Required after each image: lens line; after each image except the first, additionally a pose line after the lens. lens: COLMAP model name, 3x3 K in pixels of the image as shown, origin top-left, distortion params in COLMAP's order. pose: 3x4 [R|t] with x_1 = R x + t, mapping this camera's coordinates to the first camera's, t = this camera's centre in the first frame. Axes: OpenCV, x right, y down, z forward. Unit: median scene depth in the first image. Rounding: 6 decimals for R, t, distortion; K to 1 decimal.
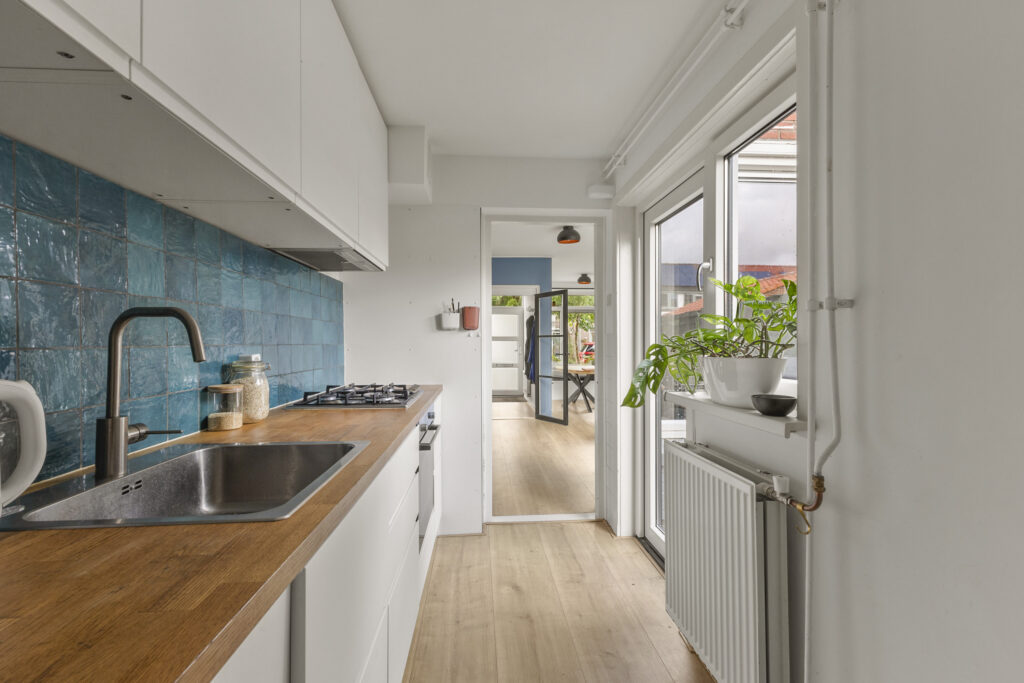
lens RADIAL K [[435.8, 0, 508.8], [0, 435.8, 337.6], [0, 0, 1]] dist [0.008088, -0.000498]
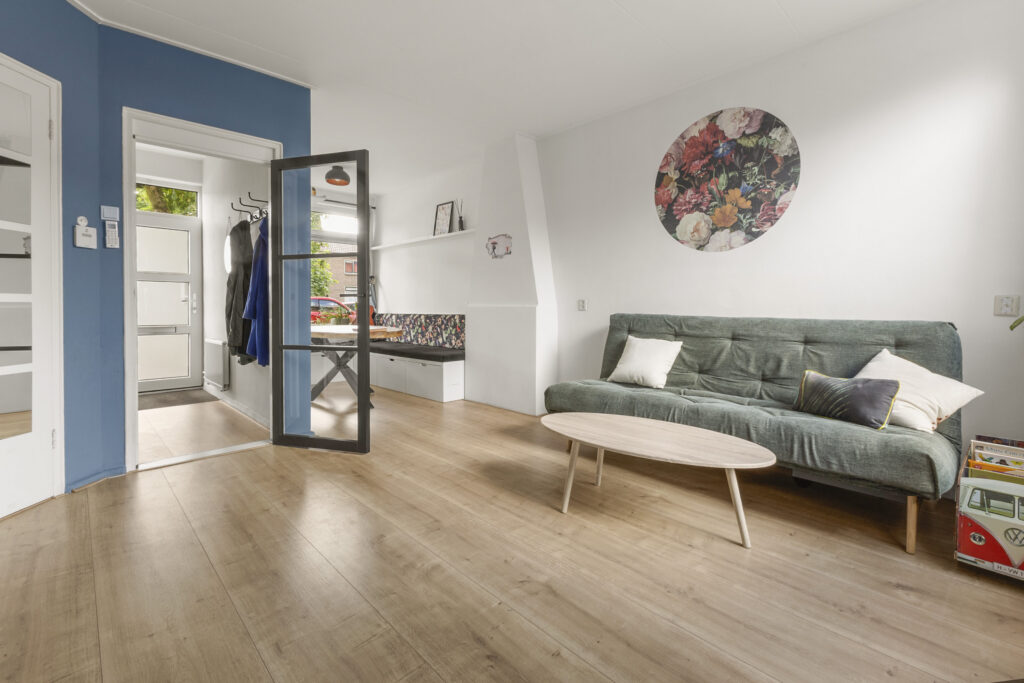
lens RADIAL K [[435.8, 0, 514.9], [0, 435.8, 308.6], [0, 0, 1]] dist [0.008088, -0.000498]
pose [[0.755871, -0.004687, 0.654704, -0.041155], [-0.007773, 0.999840, 0.016131, 0.039608], [-0.654675, -0.017282, 0.755713, 0.499717]]
